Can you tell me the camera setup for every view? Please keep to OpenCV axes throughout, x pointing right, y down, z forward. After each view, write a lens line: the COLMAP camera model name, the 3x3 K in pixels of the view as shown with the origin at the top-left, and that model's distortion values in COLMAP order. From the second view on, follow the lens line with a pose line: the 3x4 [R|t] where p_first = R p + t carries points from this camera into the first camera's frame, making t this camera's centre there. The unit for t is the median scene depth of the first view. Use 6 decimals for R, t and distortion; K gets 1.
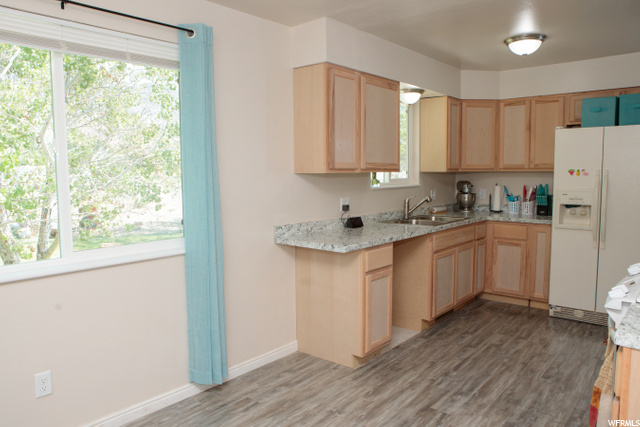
lens RADIAL K [[447.2, 0, 318.0], [0, 447.2, 212.2], [0, 0, 1]] dist [-0.111307, 0.078422]
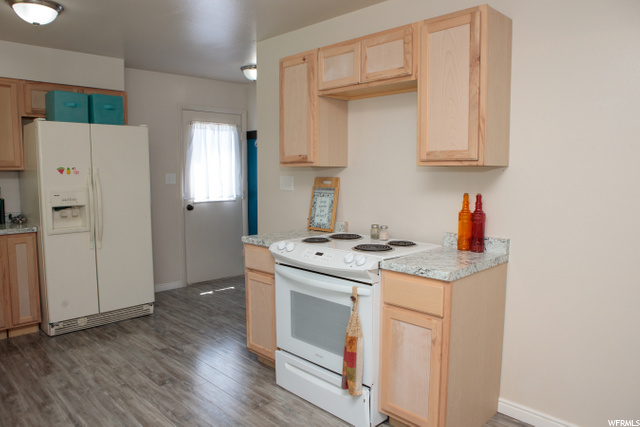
lens RADIAL K [[445.5, 0, 299.8], [0, 445.5, 215.0], [0, 0, 1]] dist [-0.108351, 0.076006]
pose [[0.092565, -0.082973, 0.992243, -0.271197], [0.087472, 0.993347, 0.074906, -0.024606], [-0.991857, 0.079860, 0.099207, 0.426451]]
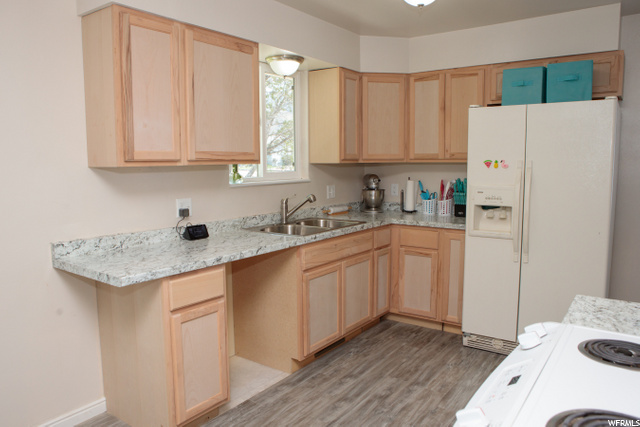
lens RADIAL K [[447.2, 0, 318.0], [0, 447.2, 212.2], [0, 0, 1]] dist [-0.111307, 0.078422]
pose [[0.996752, -0.006902, 0.080231, 0.218118], [0.005244, 0.999769, 0.020859, -0.023874], [-0.080356, -0.020371, 0.996558, 0.240901]]
